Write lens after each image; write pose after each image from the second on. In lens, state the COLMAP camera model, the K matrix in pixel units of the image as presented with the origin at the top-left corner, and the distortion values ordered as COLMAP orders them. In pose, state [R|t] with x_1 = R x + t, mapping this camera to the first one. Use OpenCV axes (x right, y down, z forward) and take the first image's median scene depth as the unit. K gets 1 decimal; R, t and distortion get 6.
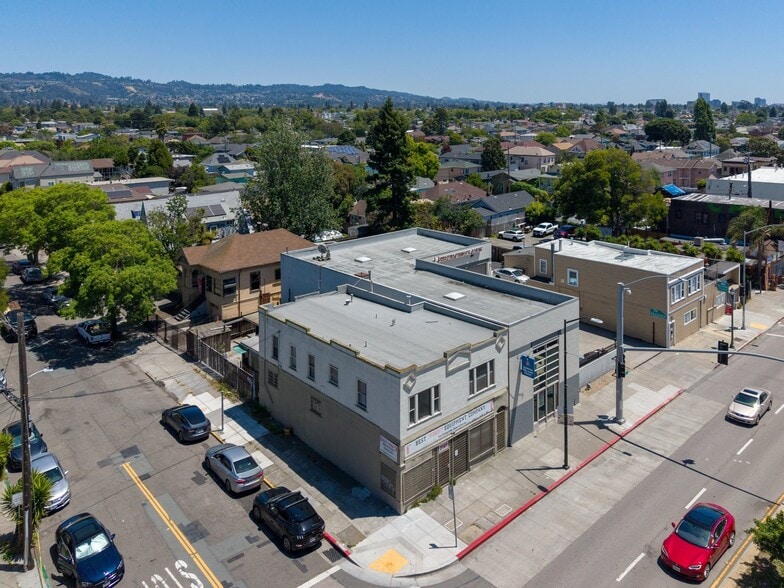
lens RADIAL K [[614.0, 0, 412.6], [0, 614.0, 96.1], [0, 0, 1]] dist [0.001025, 0.003149]
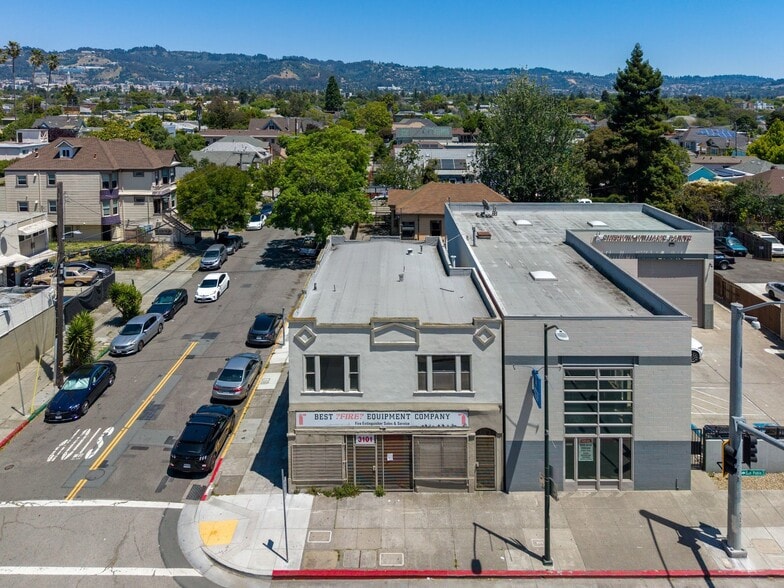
lens RADIAL K [[572.6, 0, 396.0], [0, 572.6, 109.9], [0, 0, 1]] dist [0.004034, -0.001983]
pose [[0.737412, 0.024535, -0.674998, 0.525714], [-0.000160, 0.999346, 0.036149, 0.132441], [0.675444, -0.026549, 0.736933, 0.494332]]
